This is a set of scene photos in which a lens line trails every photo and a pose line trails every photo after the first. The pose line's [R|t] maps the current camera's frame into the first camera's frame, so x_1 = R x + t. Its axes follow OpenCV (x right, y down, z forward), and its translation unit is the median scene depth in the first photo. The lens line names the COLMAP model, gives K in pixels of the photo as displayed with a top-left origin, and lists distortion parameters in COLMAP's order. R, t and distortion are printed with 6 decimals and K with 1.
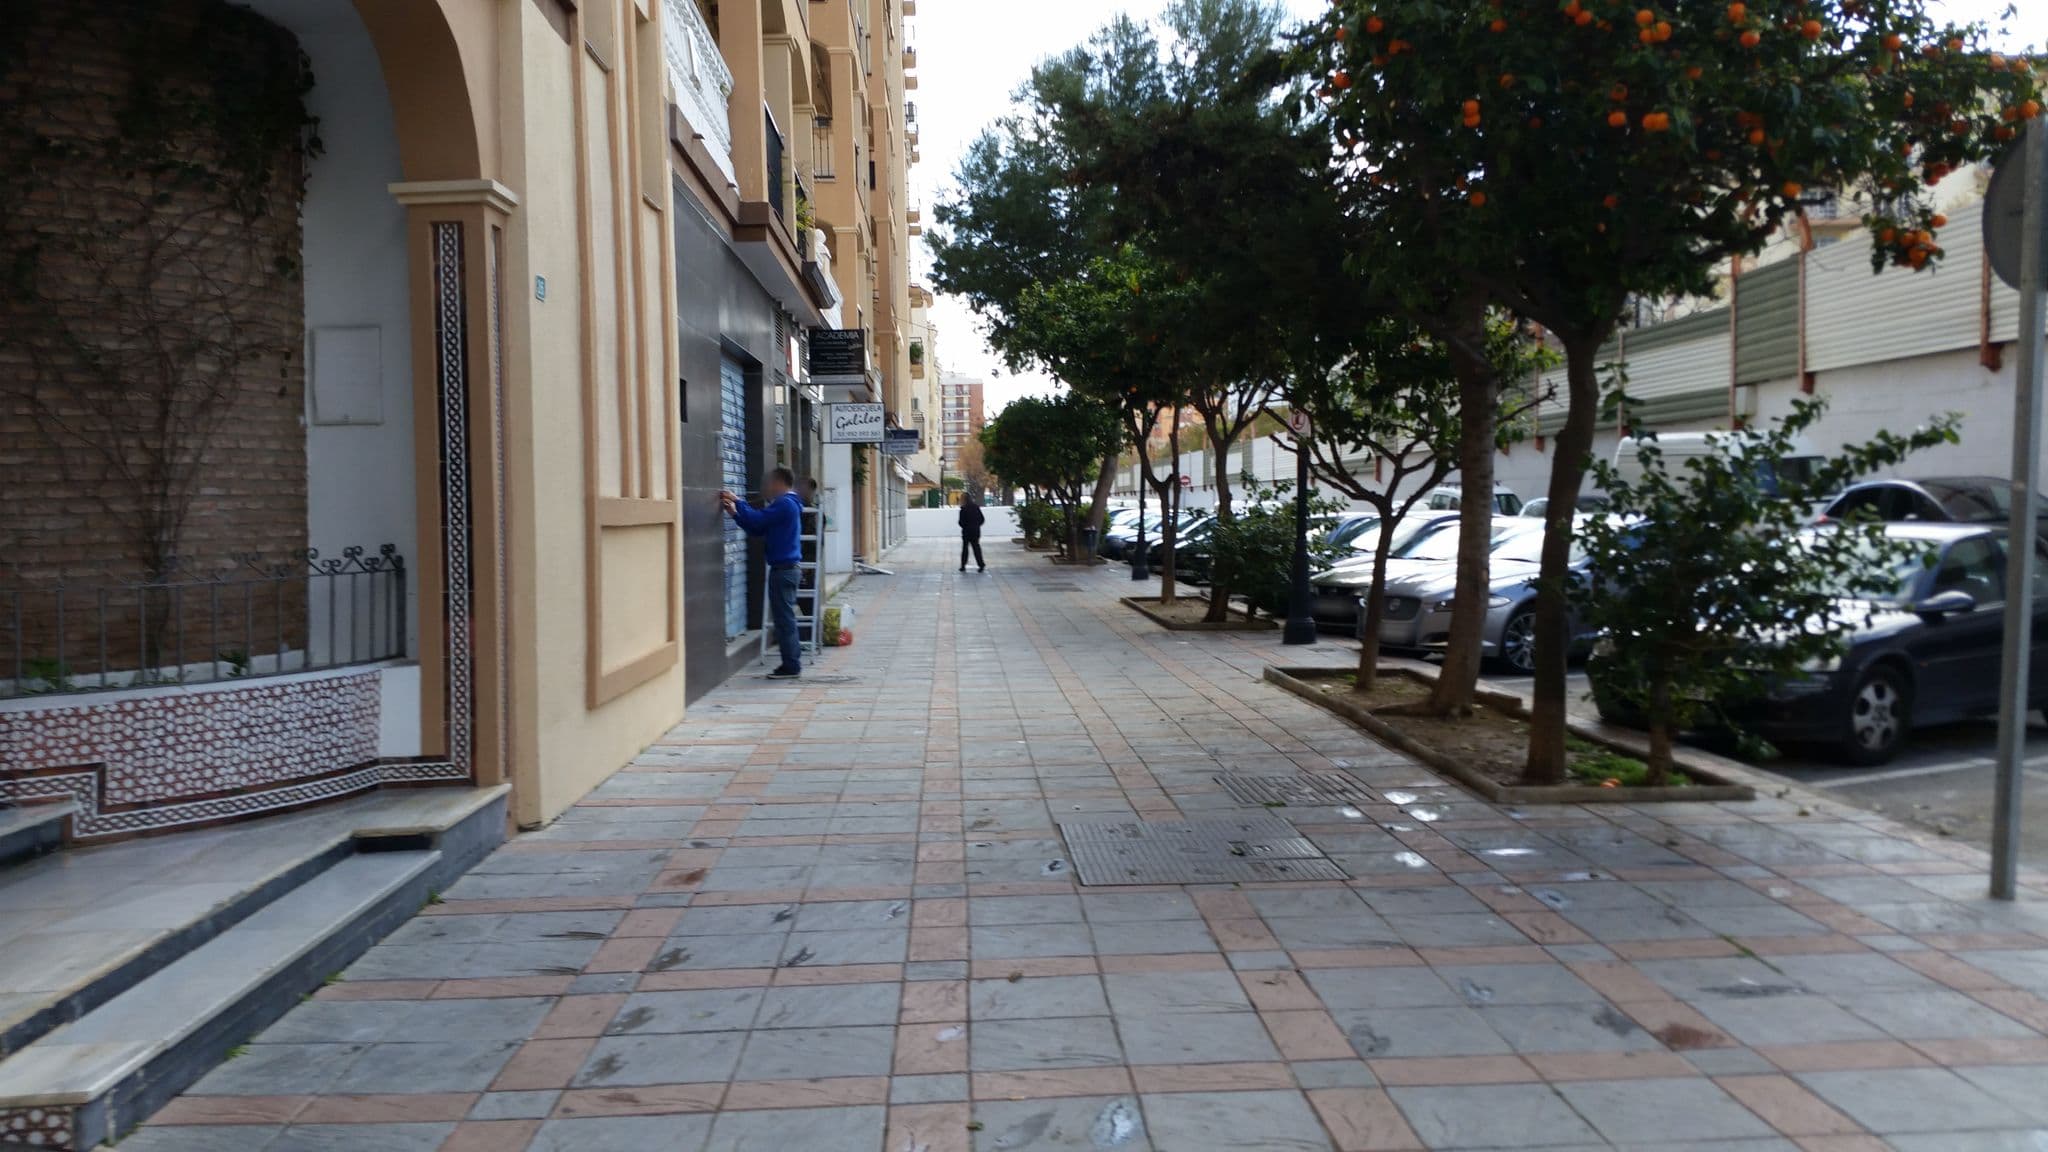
lens RADIAL K [[1617.5, 0, 1023.8], [0, 1617.5, 576.0], [0, 0, 1]] dist [0.041109, -0.007413]
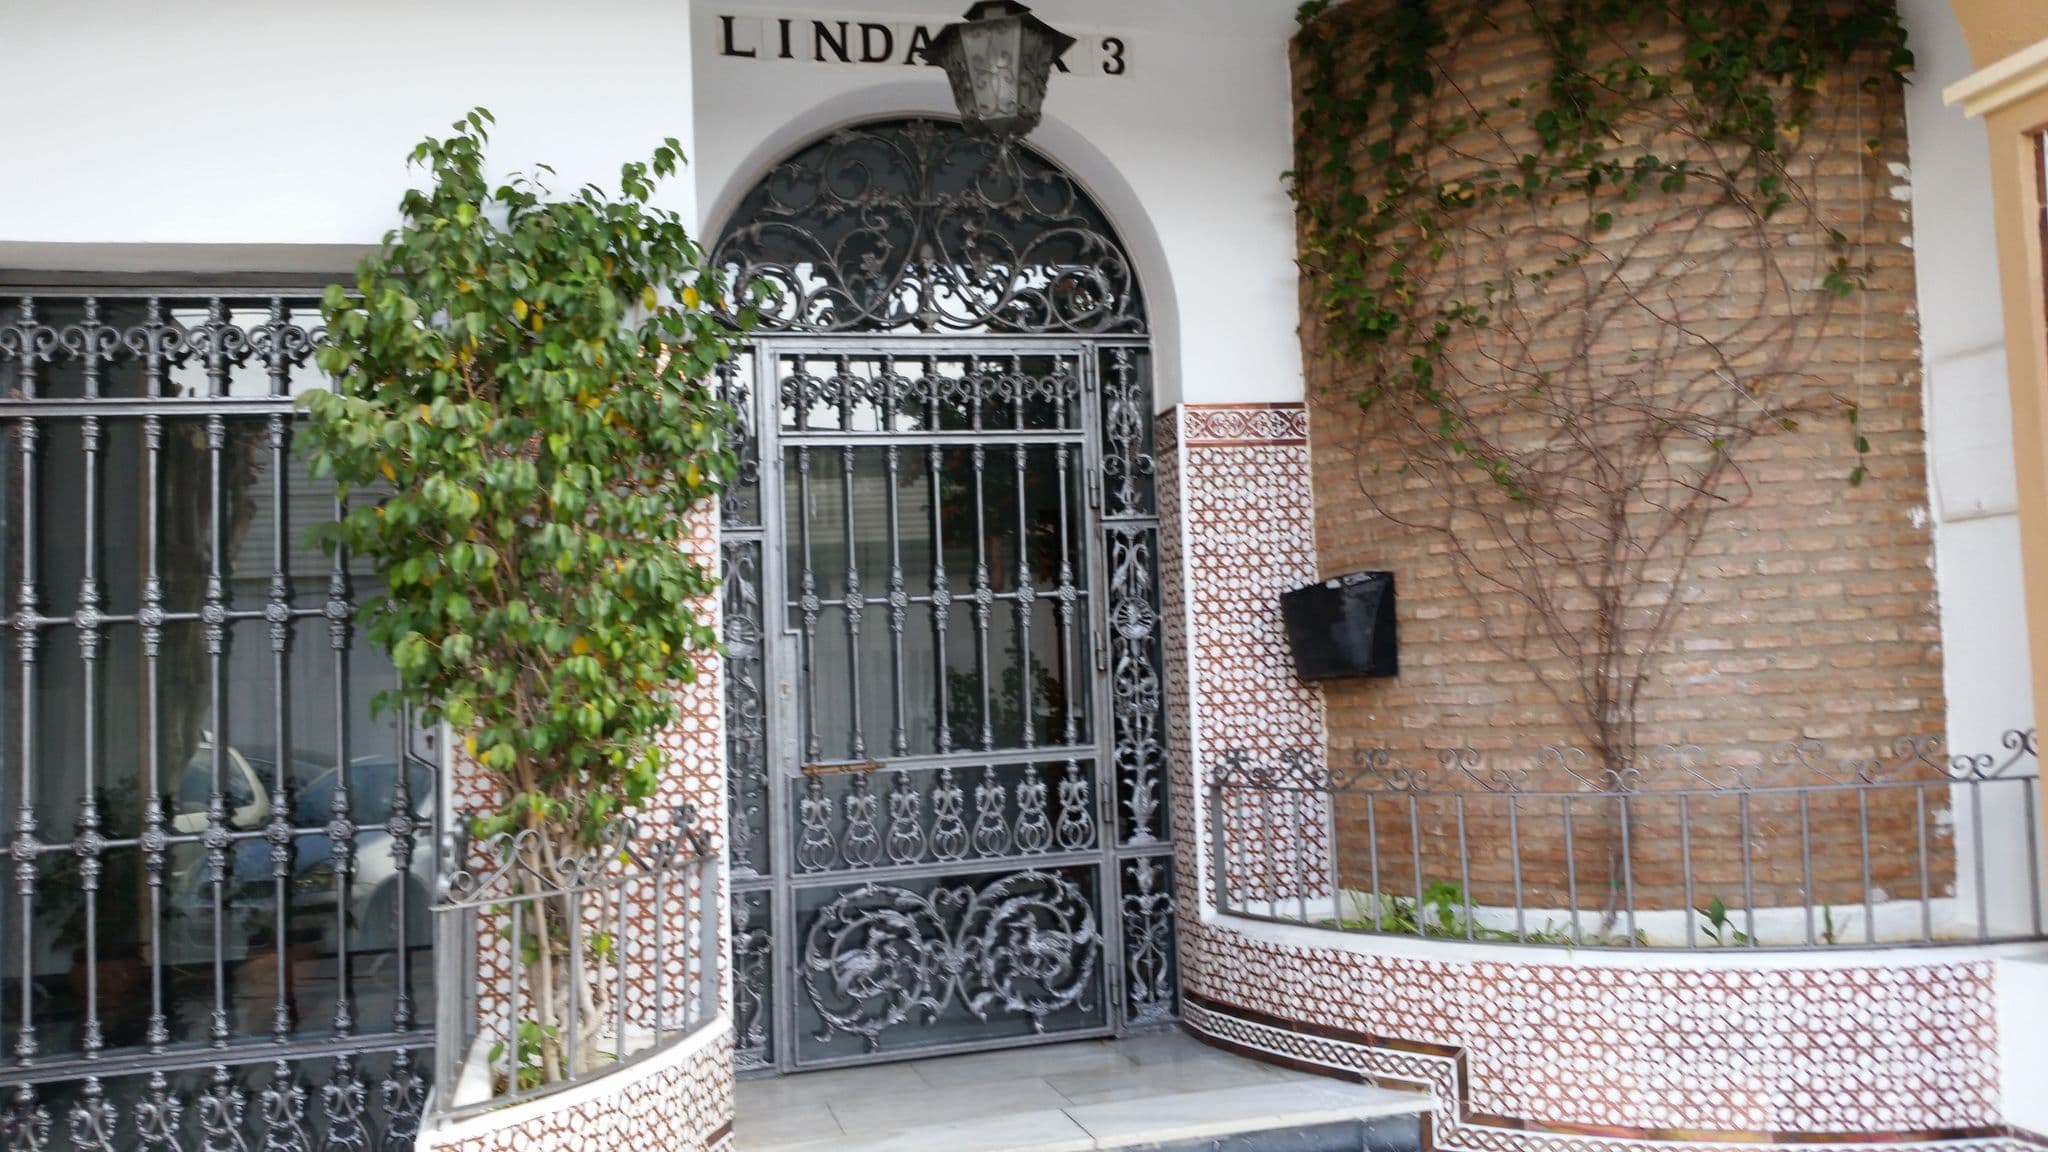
lens RADIAL K [[1617.5, 0, 1025.1], [0, 1617.5, 577.1], [0, 0, 1]] dist [0.041109, -0.007413]
pose [[0.256865, -0.050345, -0.965135, 0.062499], [-0.005754, 0.998545, -0.053619, -0.044226], [0.966430, 0.019326, 0.256201, 0.597256]]
